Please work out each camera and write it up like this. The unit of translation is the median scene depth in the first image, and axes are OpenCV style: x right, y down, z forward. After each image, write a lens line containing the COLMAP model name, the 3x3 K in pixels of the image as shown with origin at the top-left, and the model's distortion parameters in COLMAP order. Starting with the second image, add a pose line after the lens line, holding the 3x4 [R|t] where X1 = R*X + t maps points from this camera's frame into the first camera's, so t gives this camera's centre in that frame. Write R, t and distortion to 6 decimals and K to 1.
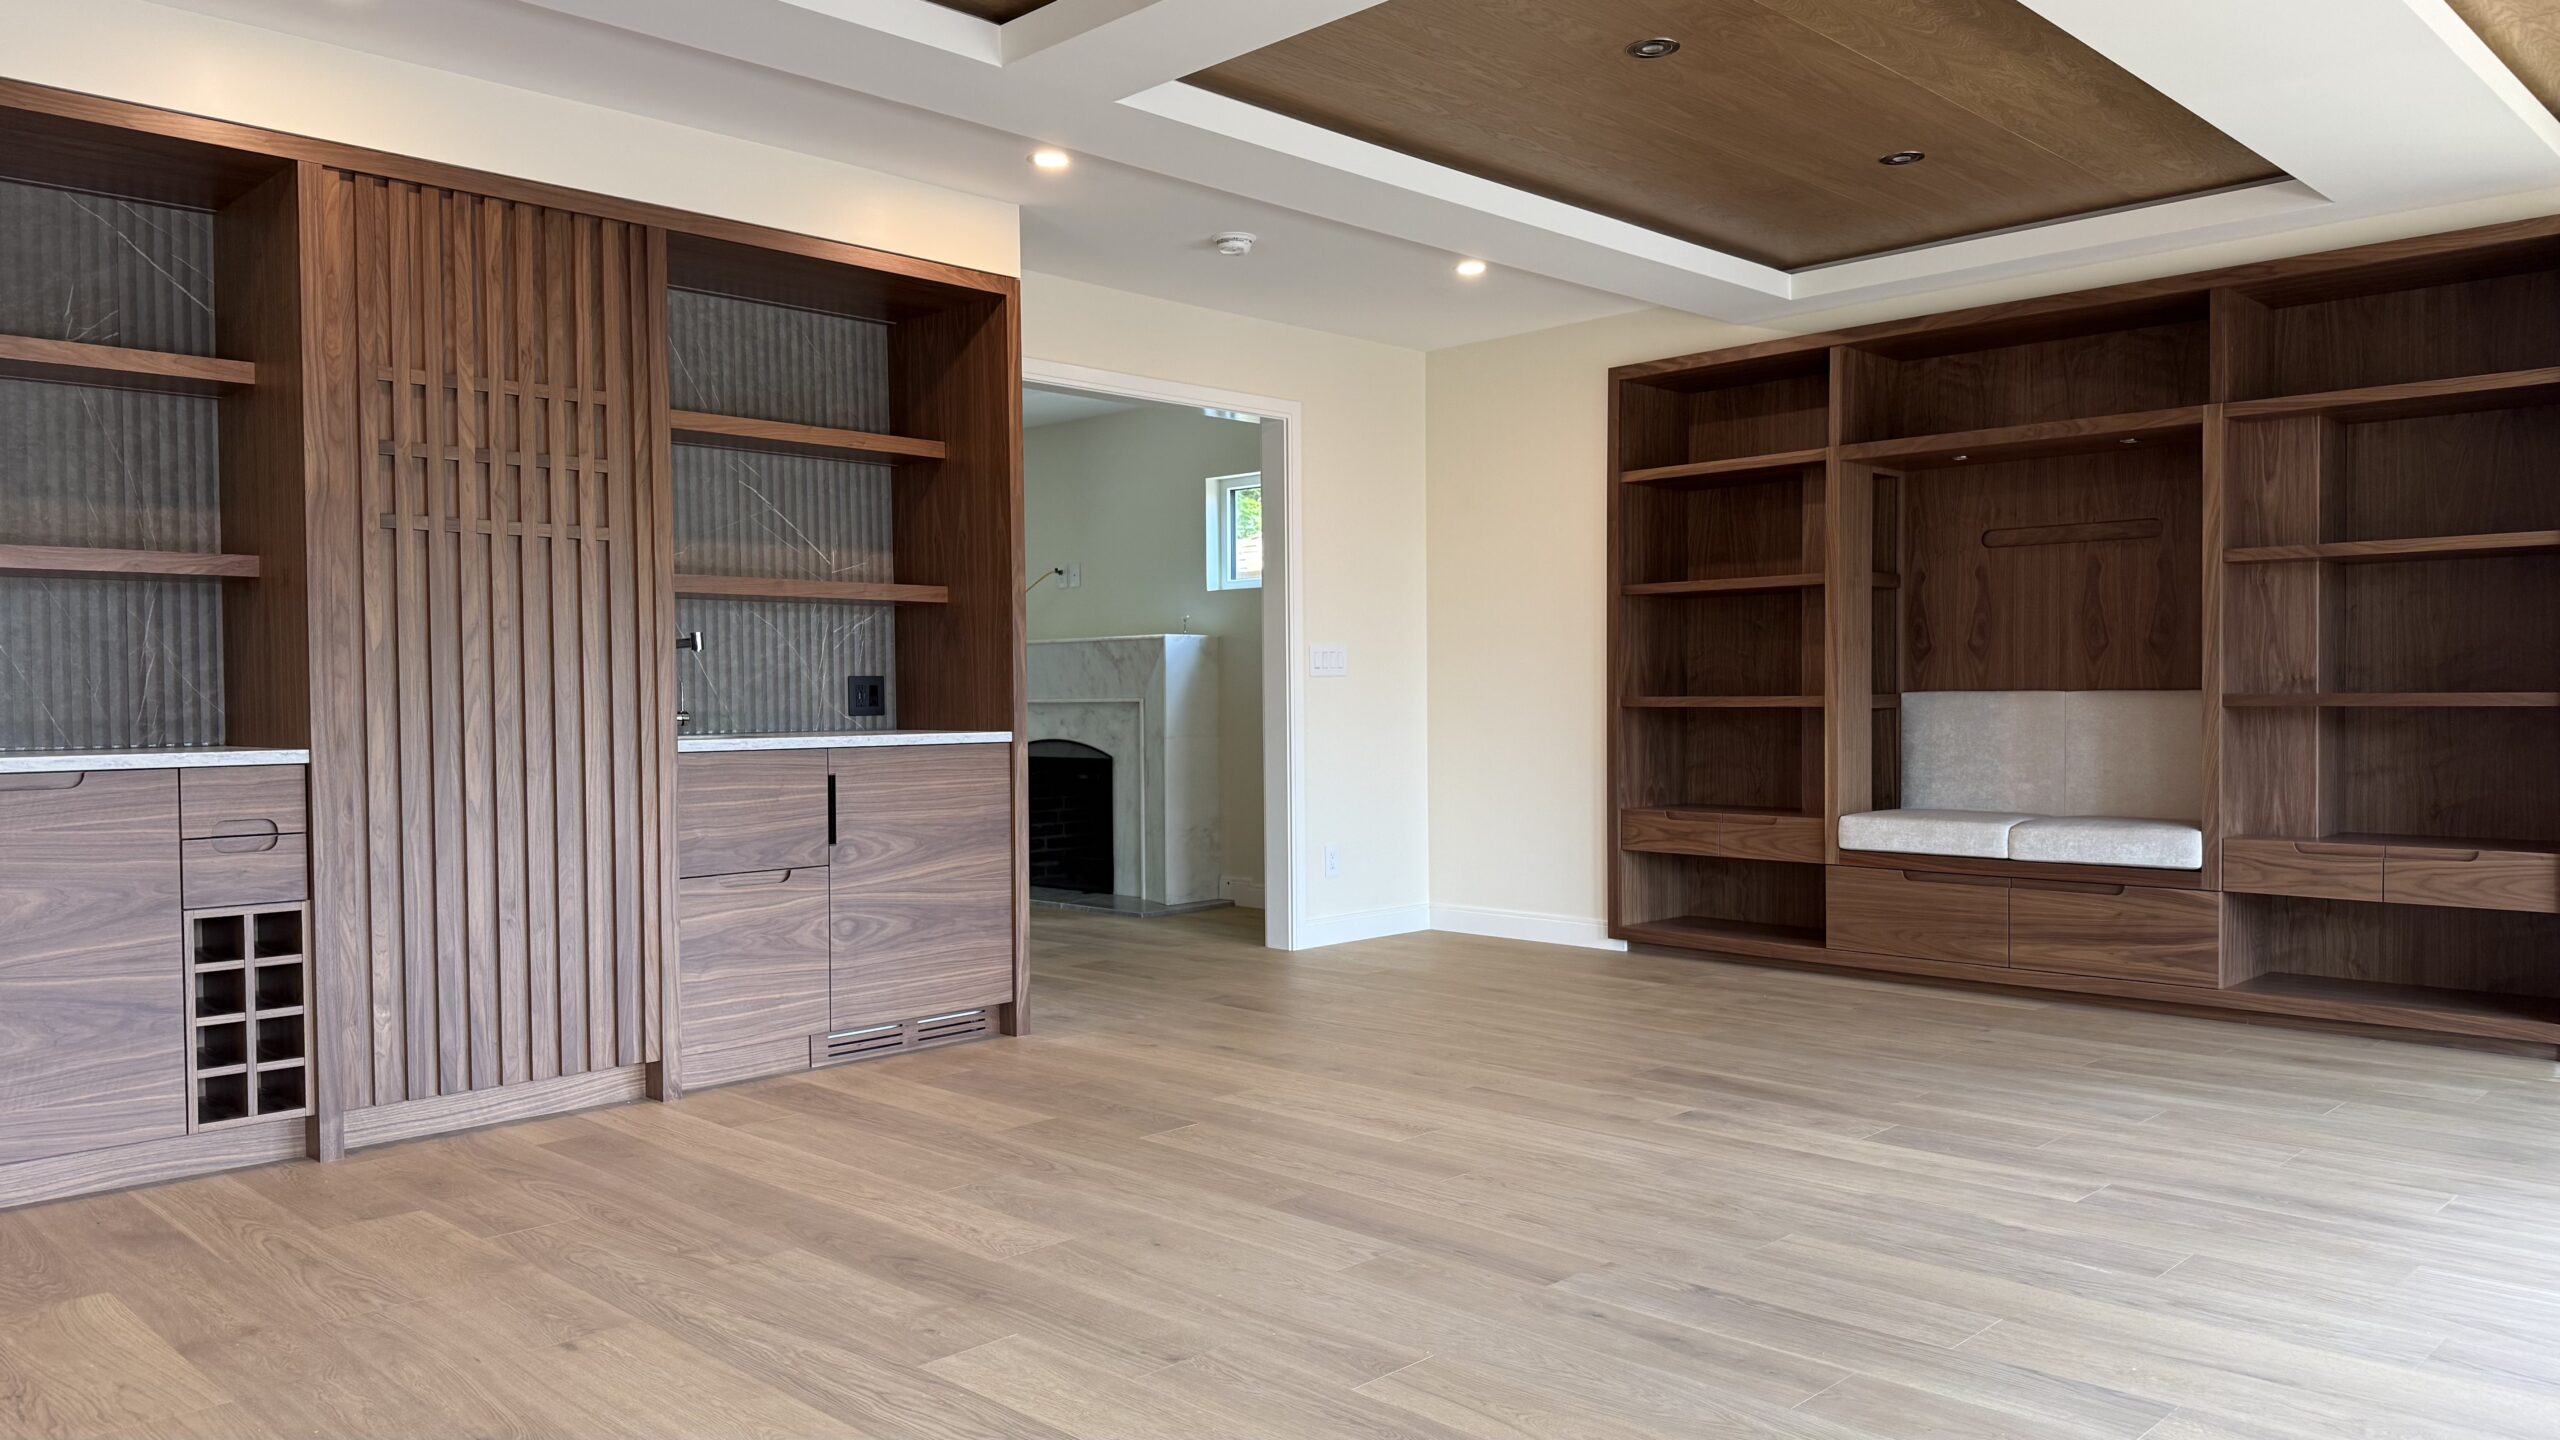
lens RADIAL K [[1810.0, 0, 1280.0], [0, 1810.0, 720.0], [0, 0, 1]] dist [0.102722, -0.153774]
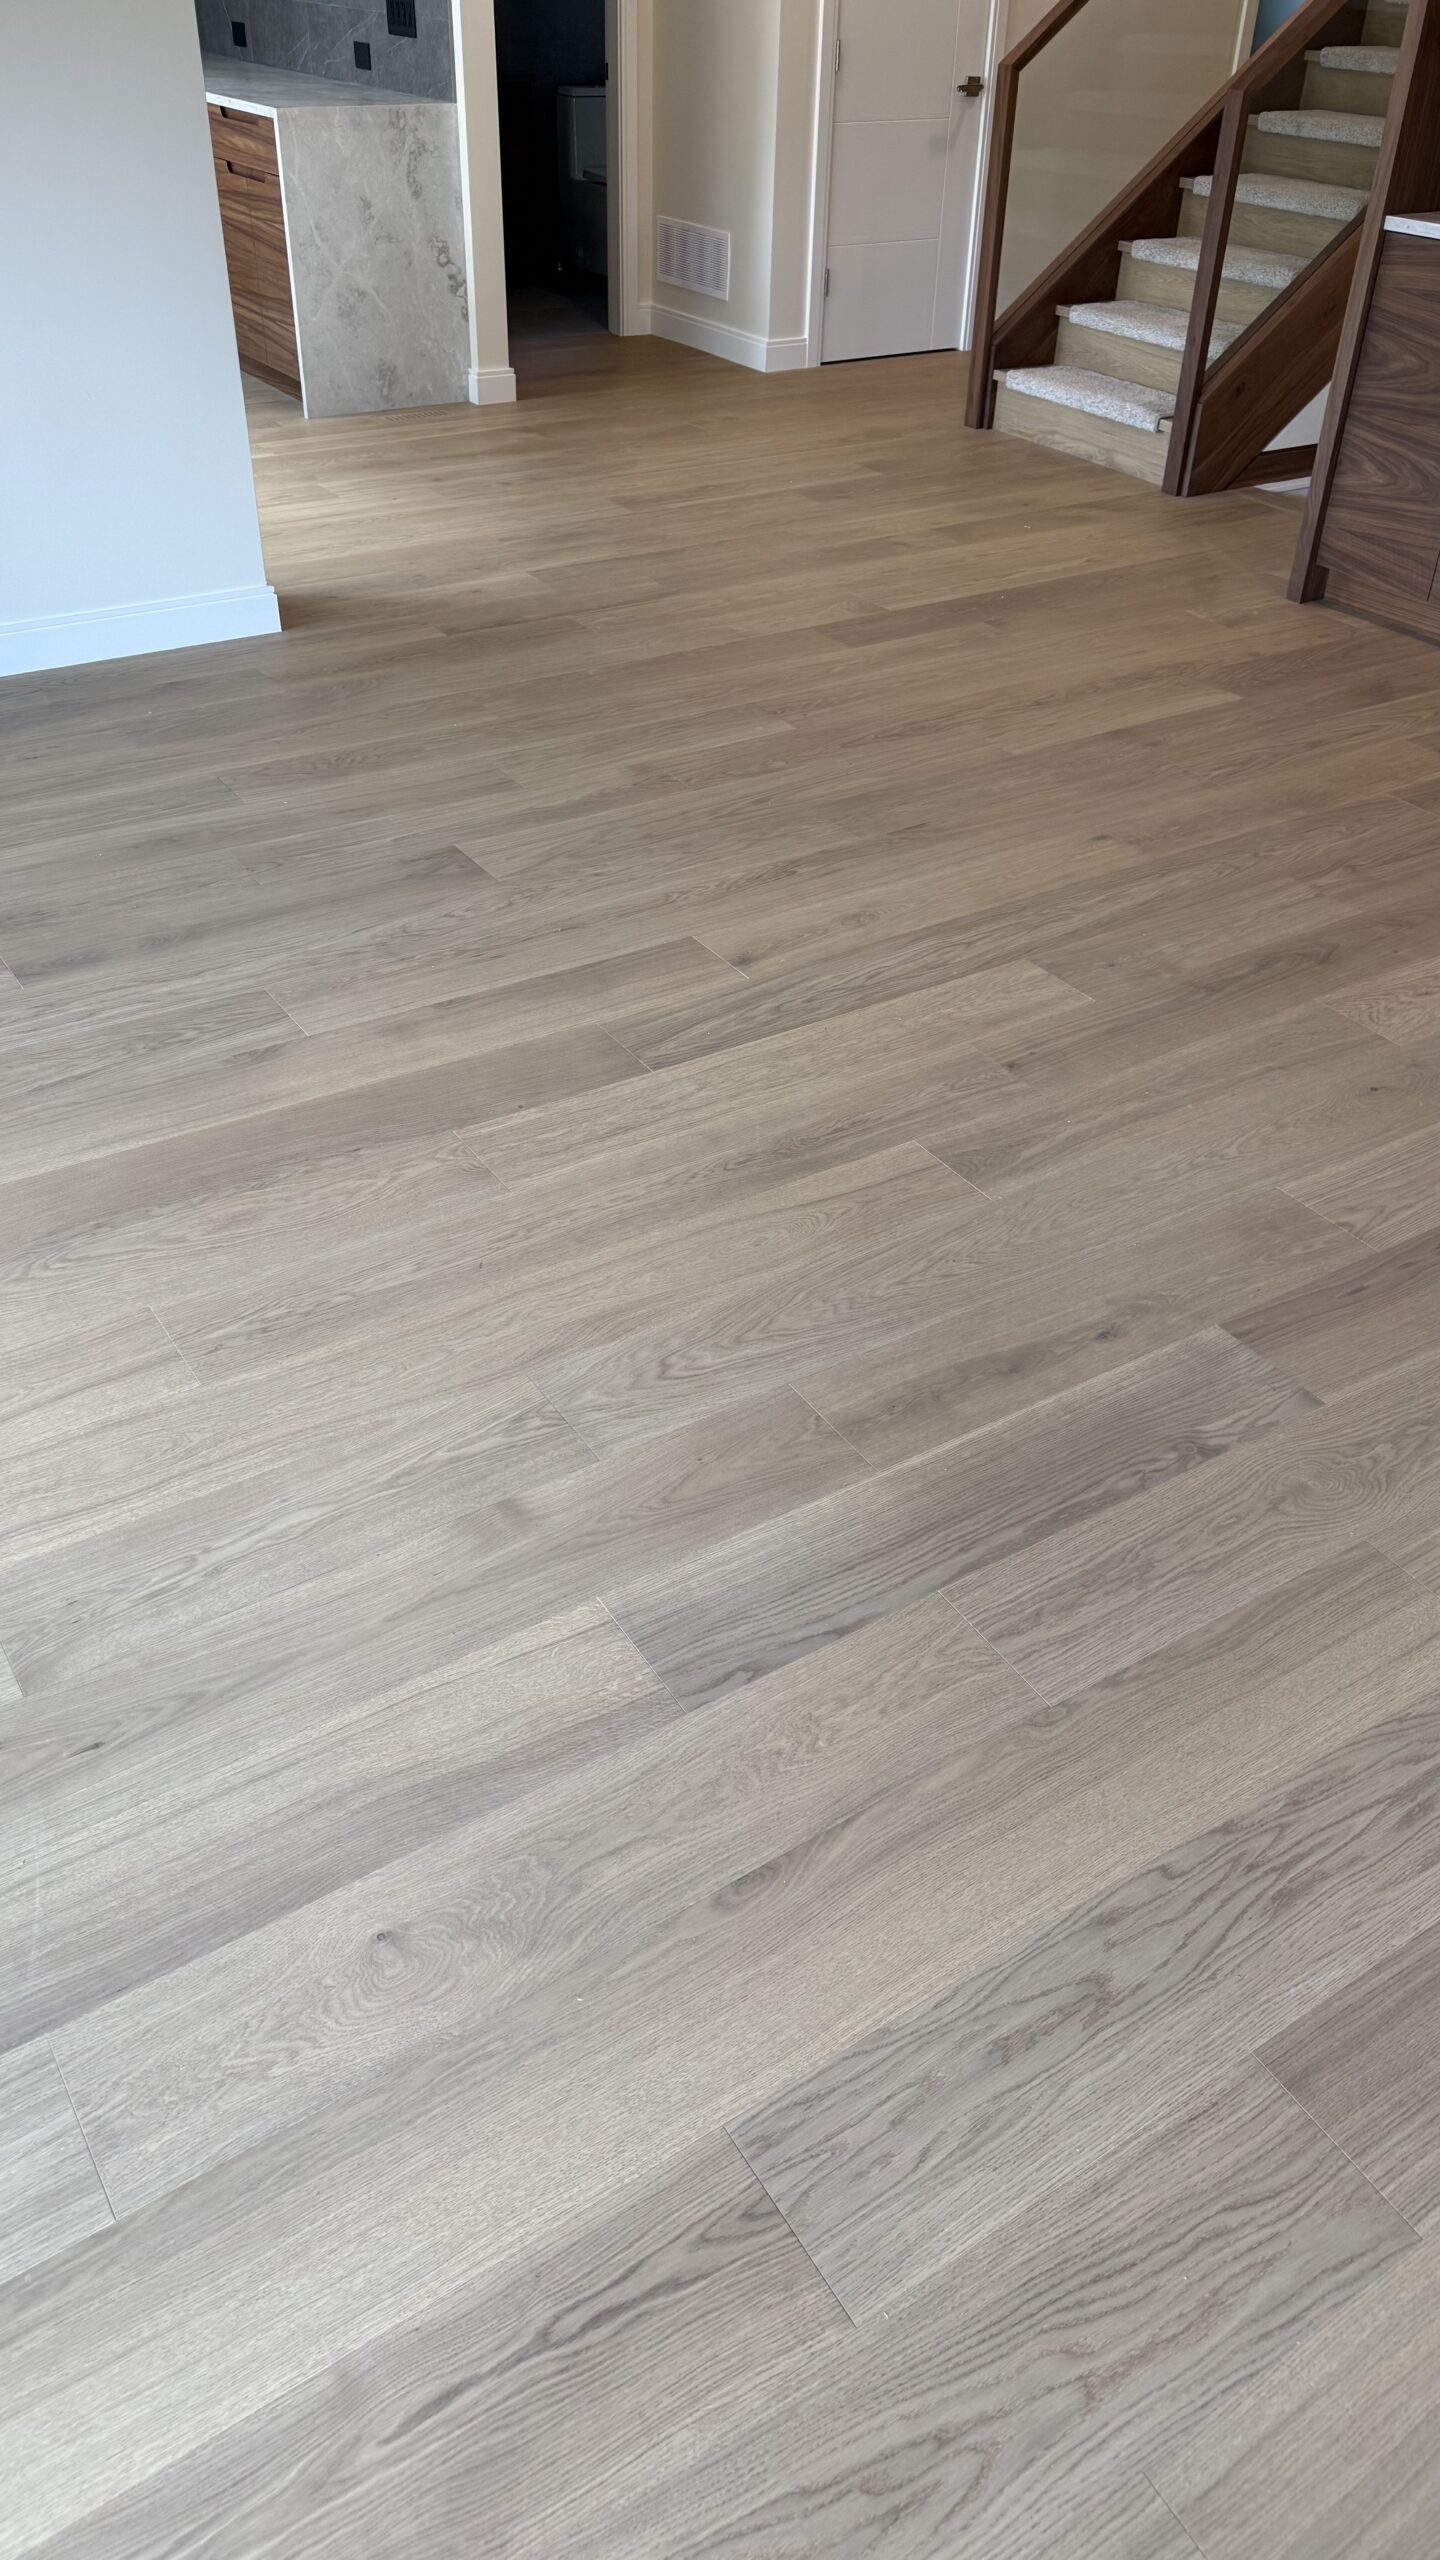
lens RADIAL K [[1810.0, 0, 720.0], [0, 1810.0, 1280.0], [0, 0, 1]] dist [0.102722, -0.153774]
pose [[-0.218717, 0.589755, -0.777401, 0.738565], [-0.034306, 0.791550, 0.610140, -0.161690], [0.975185, 0.160117, -0.152893, 0.855213]]
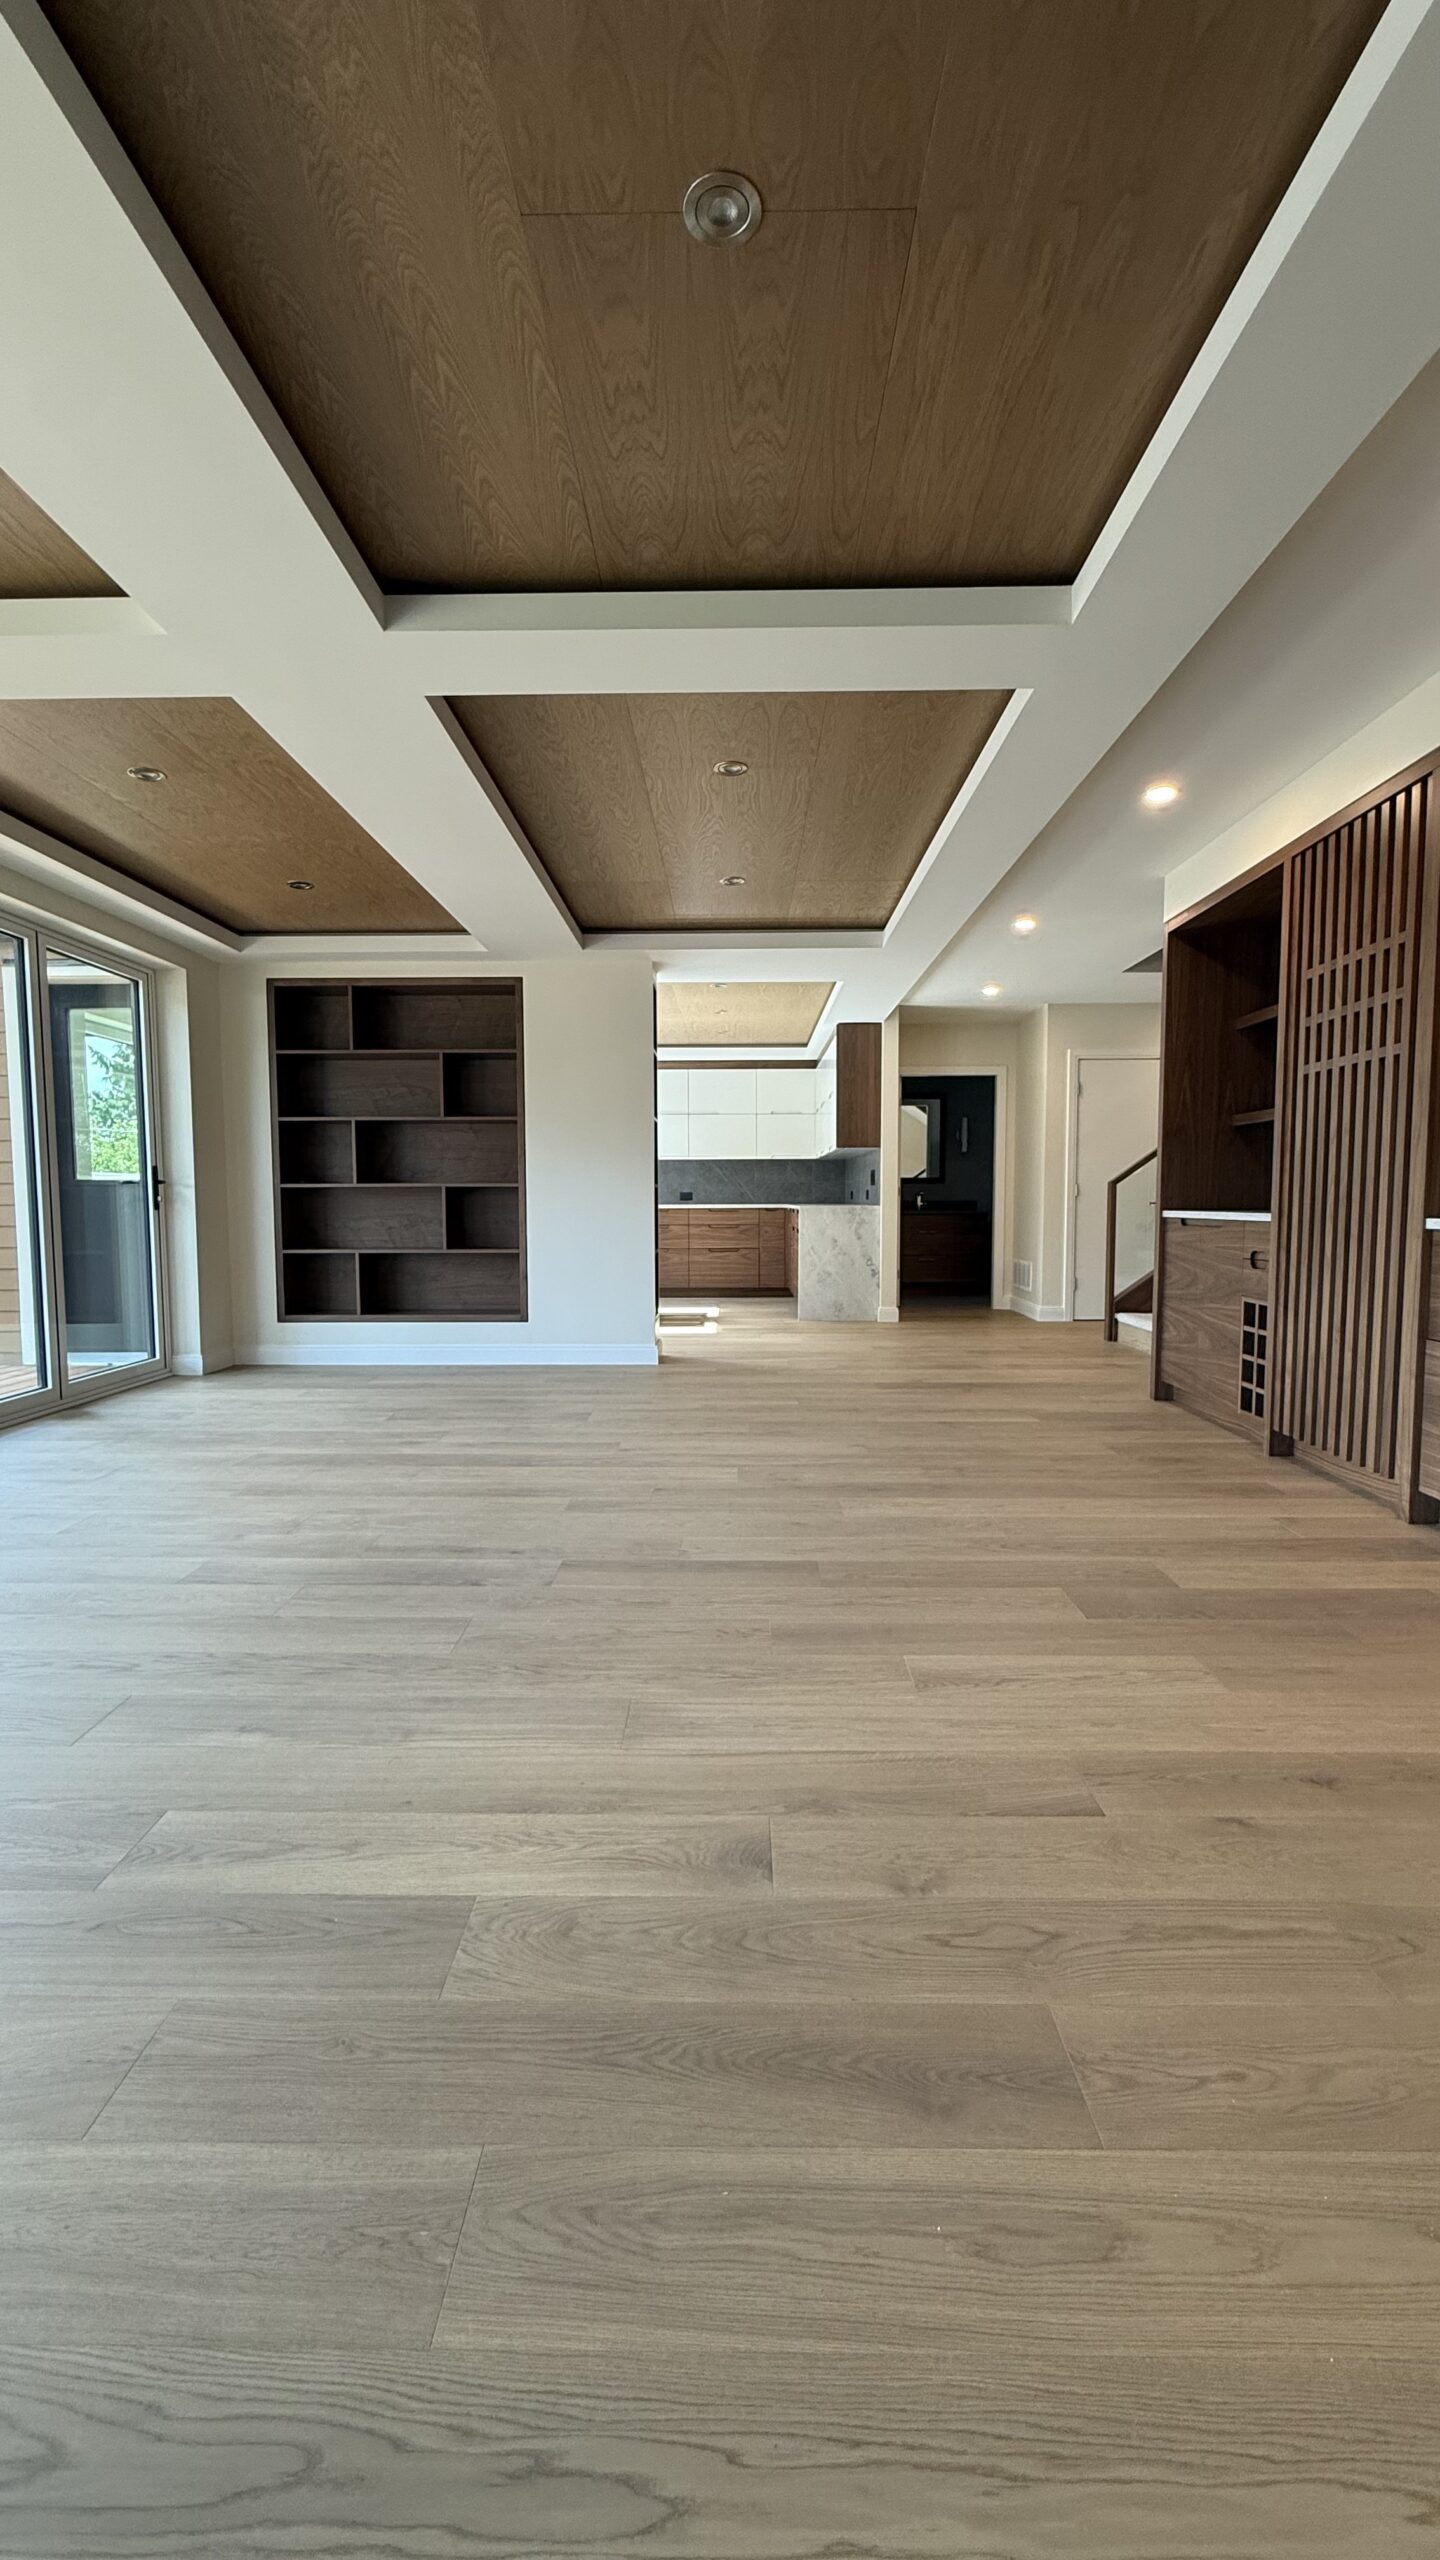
lens RADIAL K [[1010.3, 0, 720.0], [0, 1010.3, 1280.0], [0, 0, 1]] dist [0.001359, 0.000217]
pose [[-0.720611, 0.067048, -0.690090, 0.598729], [-0.001578, 0.995152, 0.098336, -0.017347], [0.693338, 0.071951, -0.717012, 1.605111]]
